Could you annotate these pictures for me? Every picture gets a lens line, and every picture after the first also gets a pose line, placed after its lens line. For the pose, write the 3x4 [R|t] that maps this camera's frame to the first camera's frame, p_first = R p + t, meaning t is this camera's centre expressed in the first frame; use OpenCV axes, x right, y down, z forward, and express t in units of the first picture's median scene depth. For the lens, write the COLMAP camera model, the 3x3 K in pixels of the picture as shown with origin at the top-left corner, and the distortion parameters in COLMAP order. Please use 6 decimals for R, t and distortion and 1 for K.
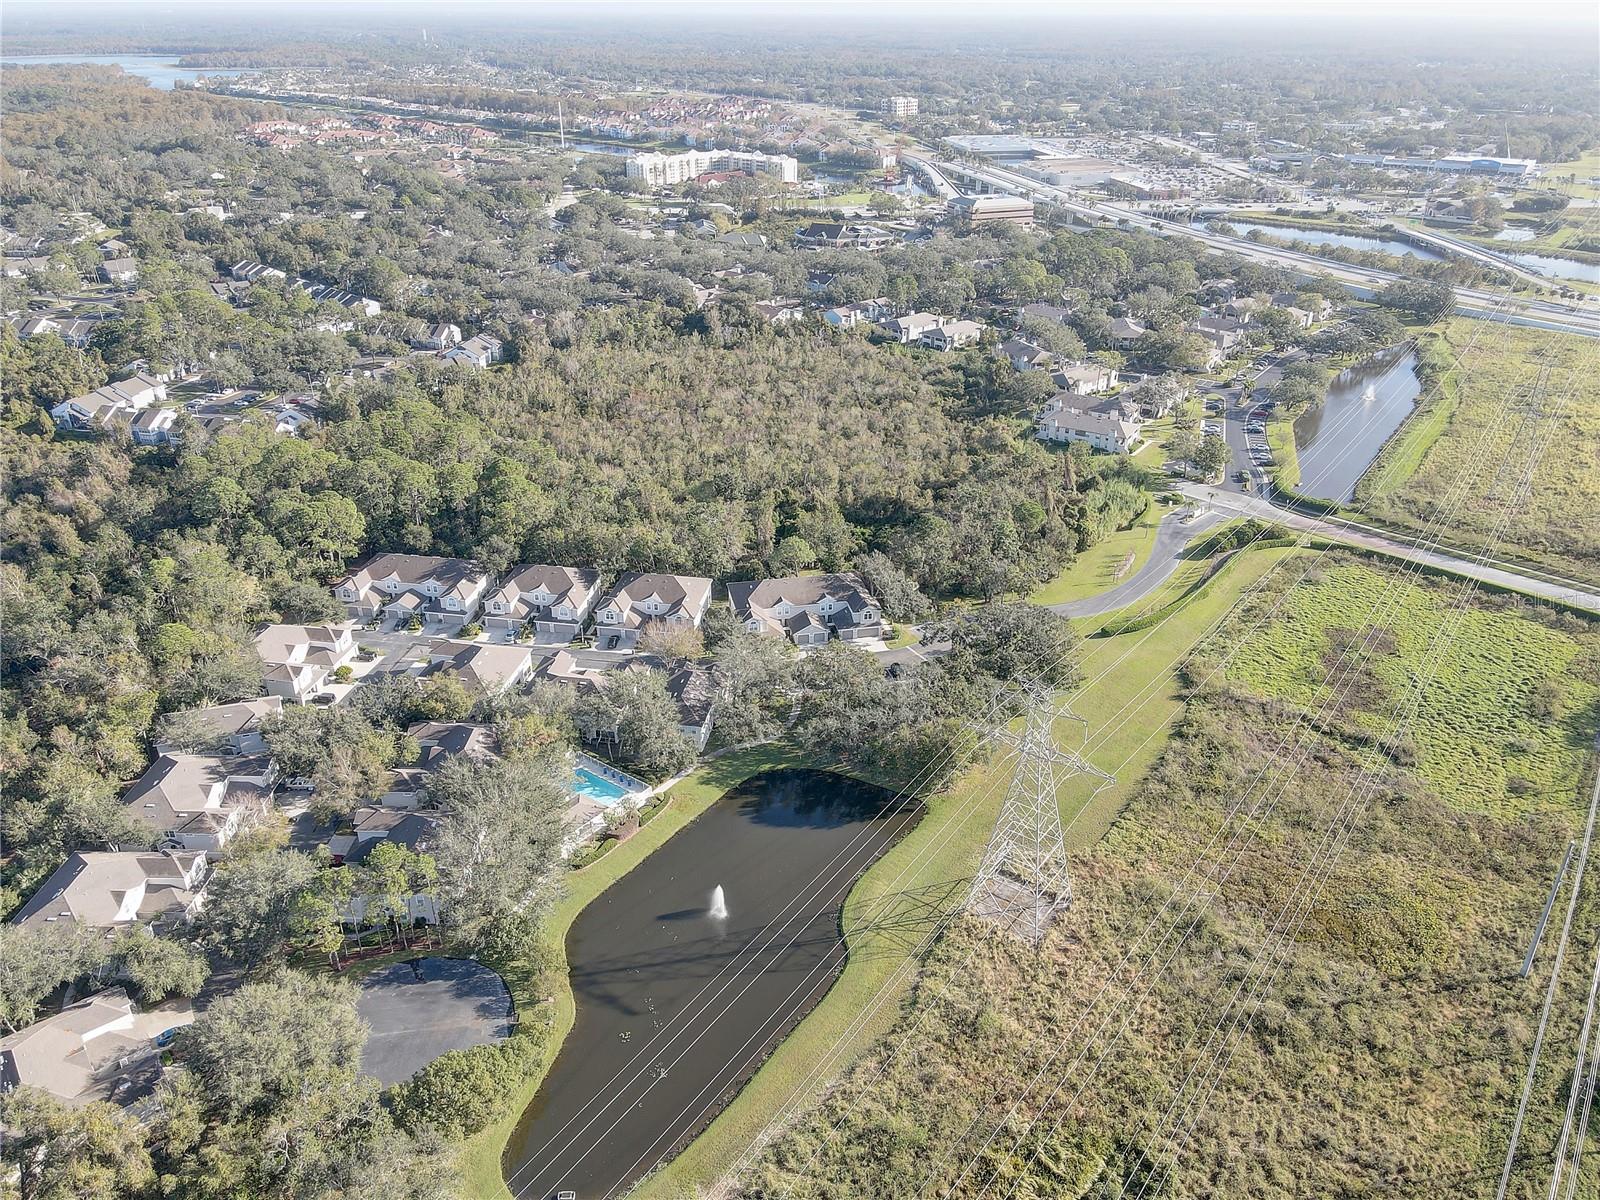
lens RADIAL K [[1165.6, 0, 800.0], [0, 1165.6, 600.0], [0, 0, 1]] dist [0.018945, 0.003648]
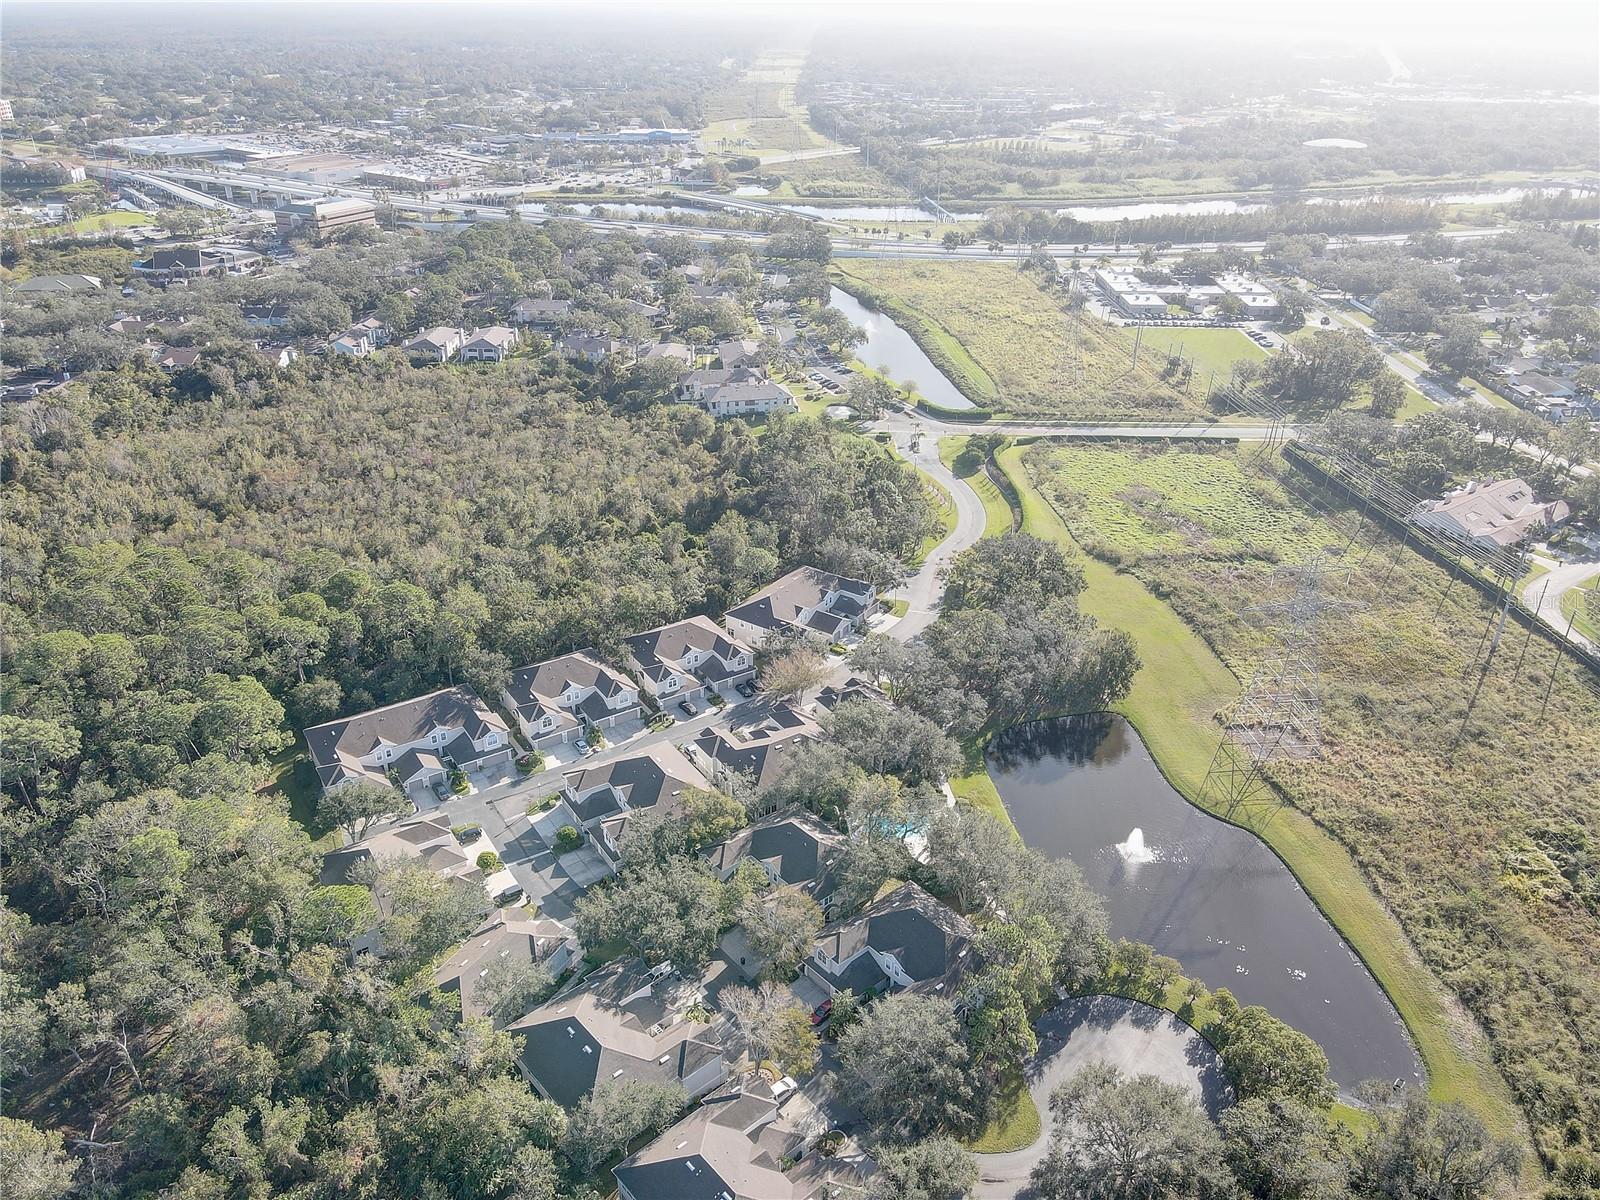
lens RADIAL K [[1165.6, 0, 800.0], [0, 1165.6, 600.0], [0, 0, 1]] dist [0.018945, 0.003648]
pose [[0.733854, -0.310551, 0.604165, -0.526135], [0.303569, 0.945561, 0.117303, -0.105277], [-0.607704, 0.097322, 0.788178, 0.190102]]
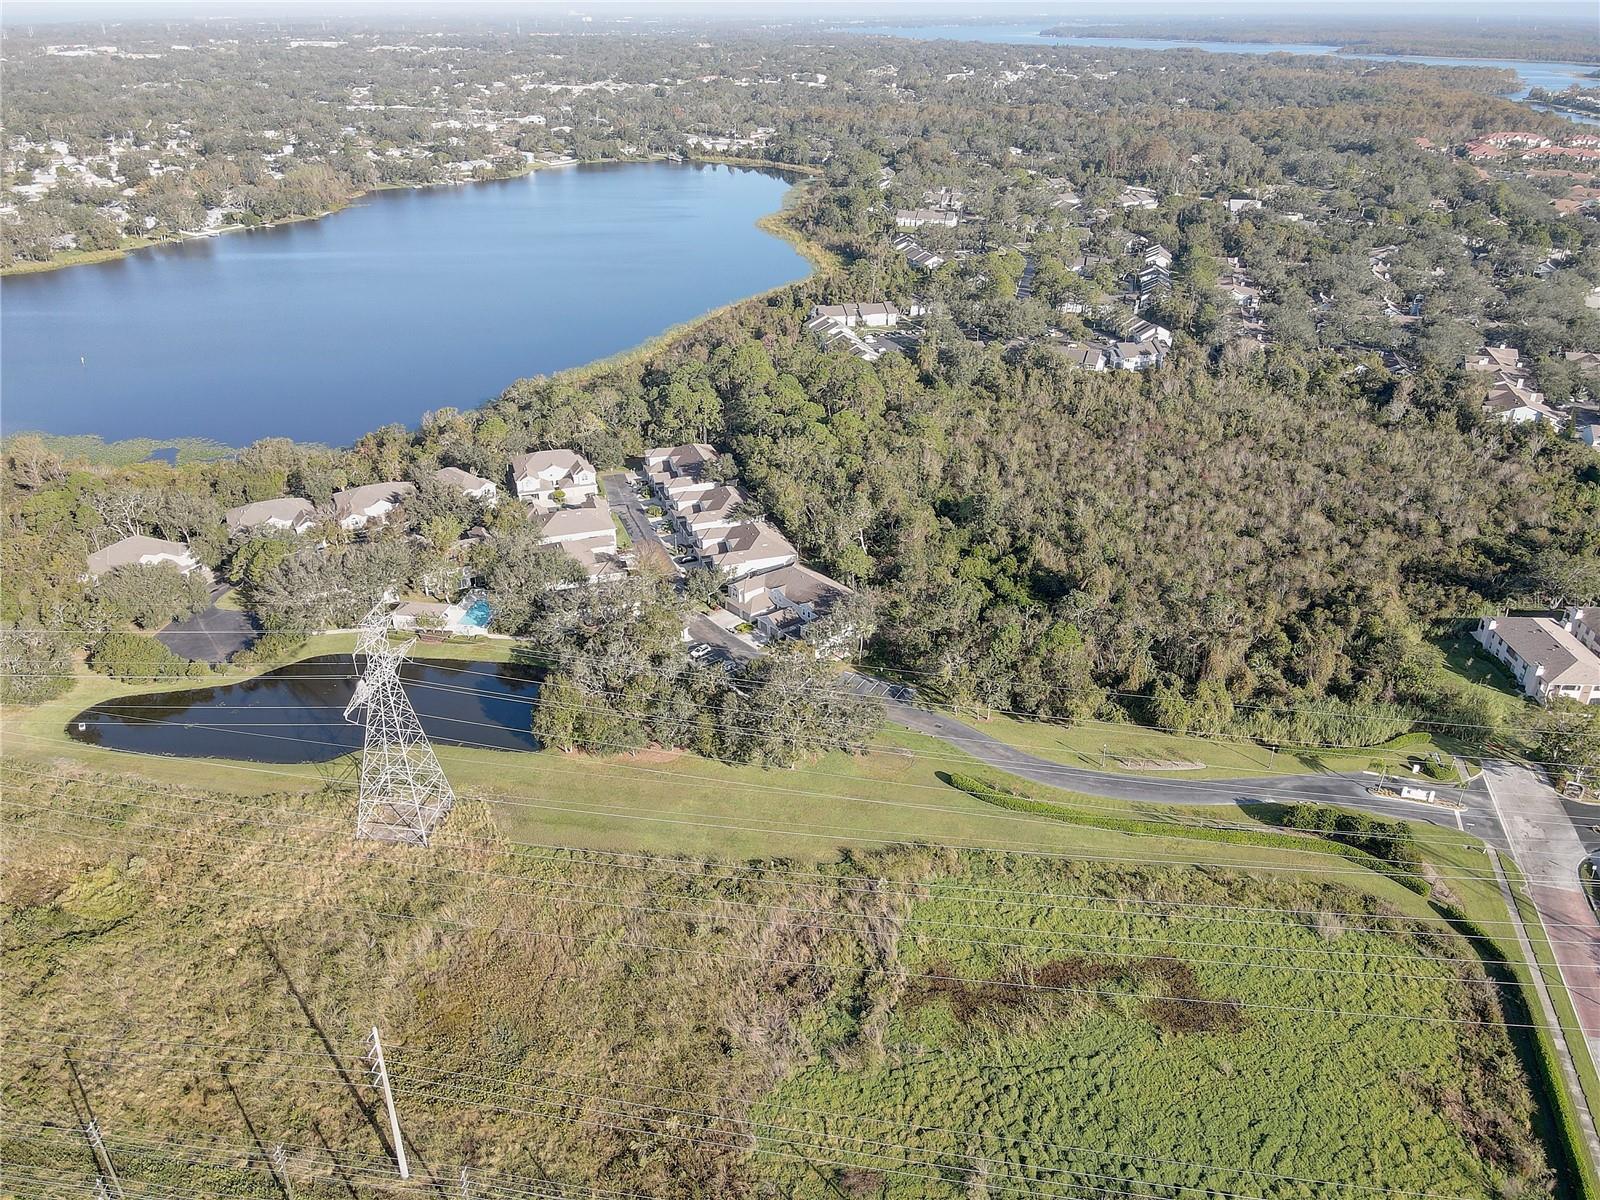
lens RADIAL K [[1165.6, 0, 800.0], [0, 1165.6, 600.0], [0, 0, 1]] dist [0.018945, 0.003648]
pose [[0.471813, 0.394501, -0.788518, 0.686845], [-0.399477, 0.892905, 0.207698, -0.179243], [0.786009, 0.217000, 0.578878, 0.365943]]
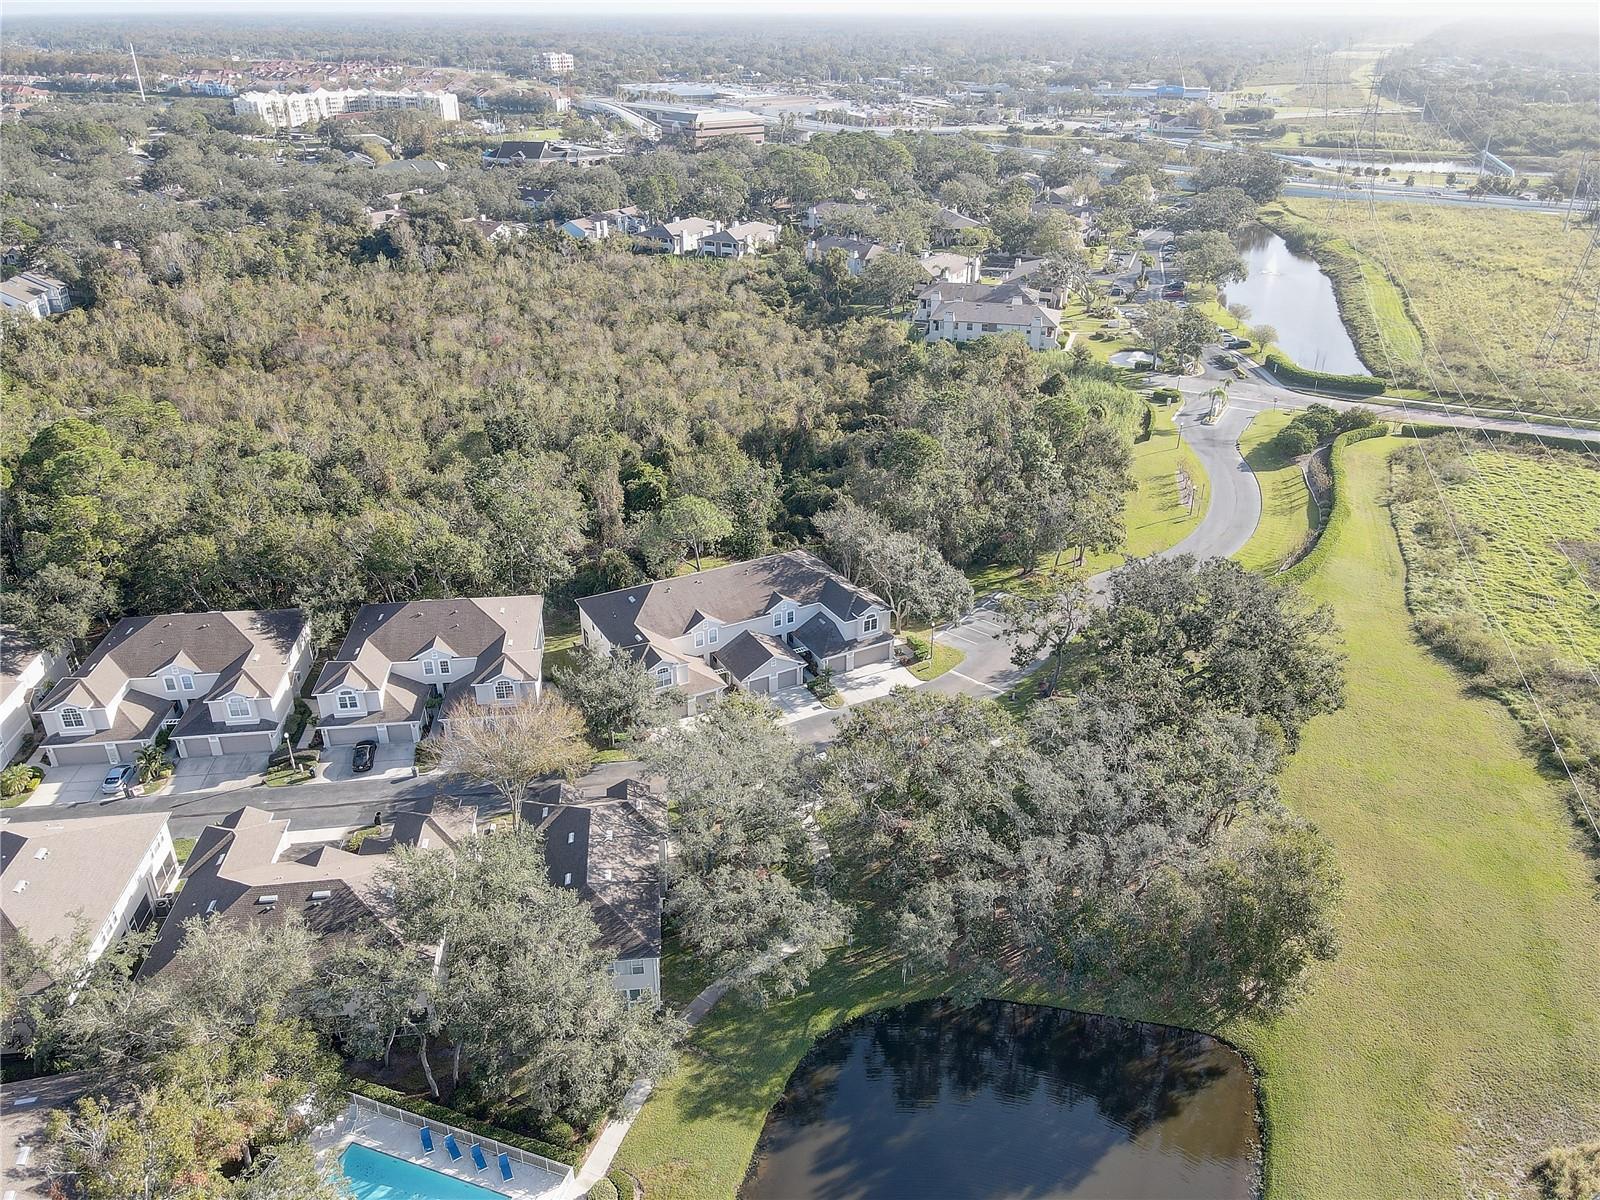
lens RADIAL K [[1169.2, 0, 800.0], [0, 1169.2, 600.0], [0, 0, 1]] dist [0.025278, 0.002849]
pose [[0.958390, -0.134200, 0.251950, -0.087539], [0.134233, 0.990802, 0.017137, -0.008727], [-0.251932, 0.017396, 0.967589, 0.426810]]
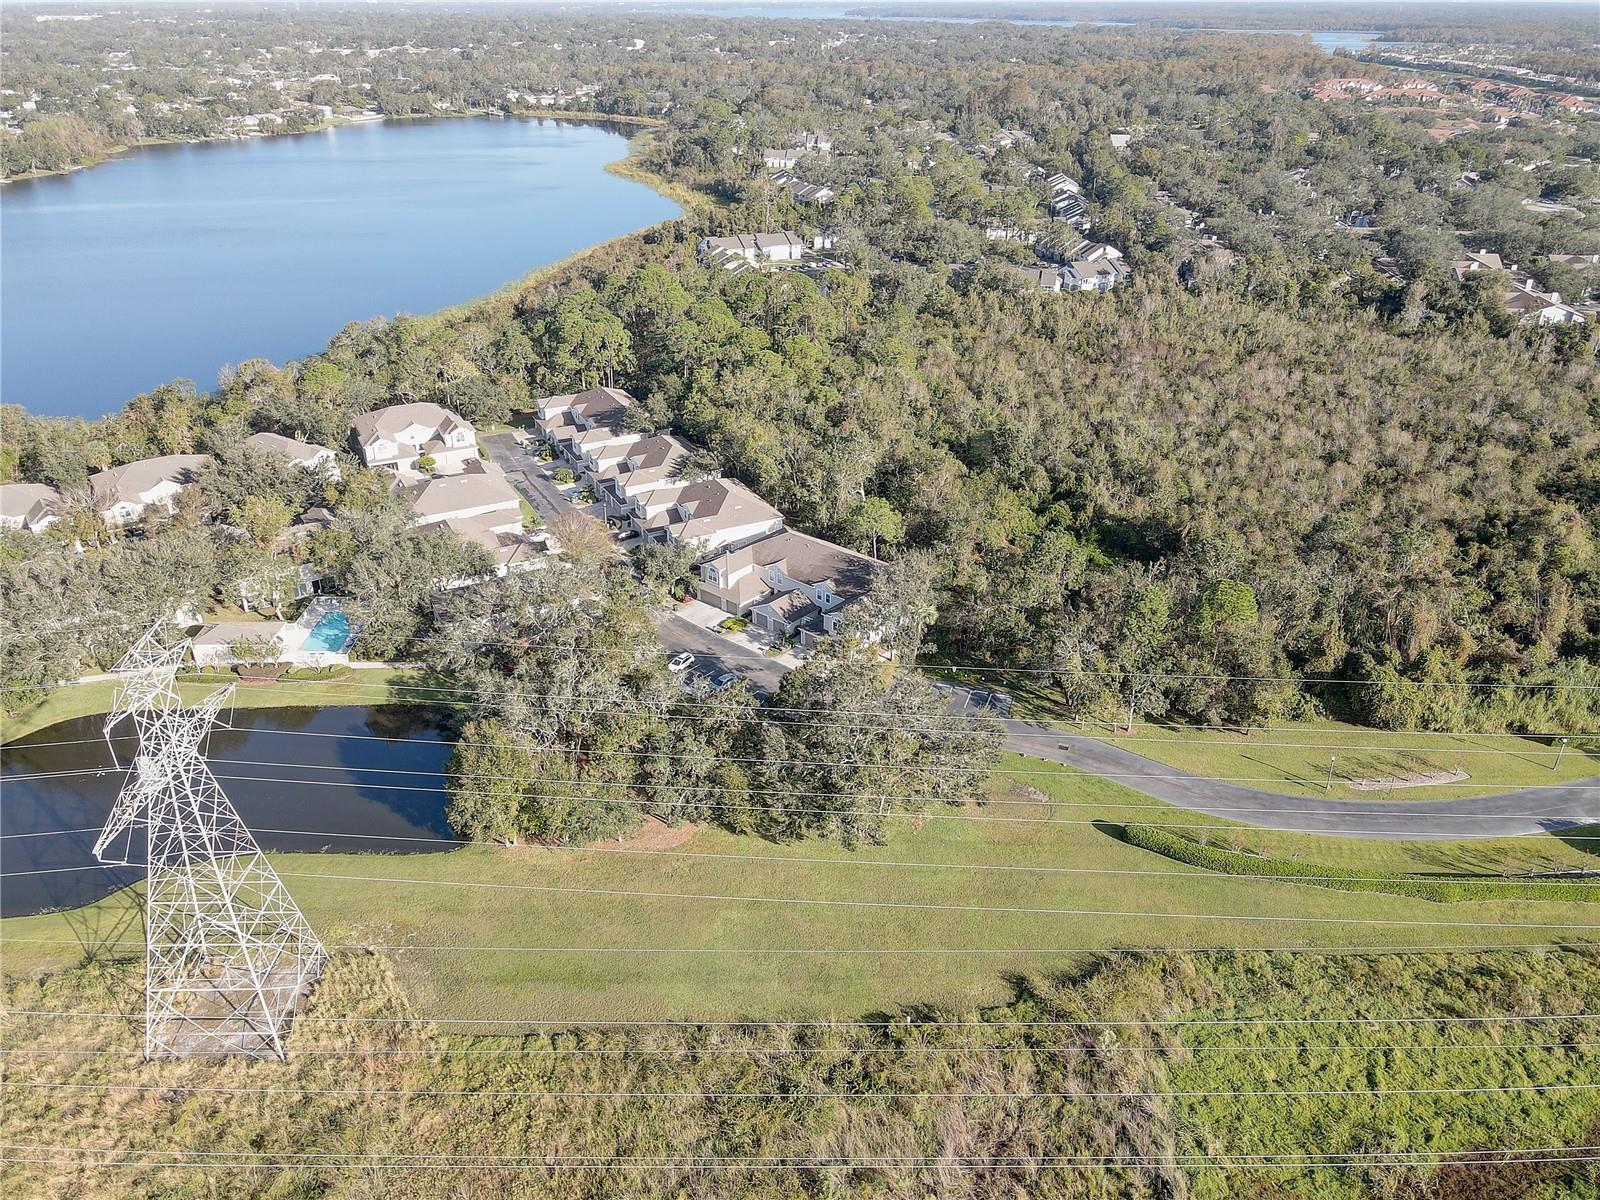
lens RADIAL K [[1165.6, 0, 800.0], [0, 1165.6, 600.0], [0, 0, 1]] dist [0.018945, 0.003648]
pose [[0.601516, 0.362038, -0.712114, 0.436297], [-0.360175, 0.918576, 0.162766, -0.085946], [0.713058, 0.158579, 0.682935, 0.451804]]
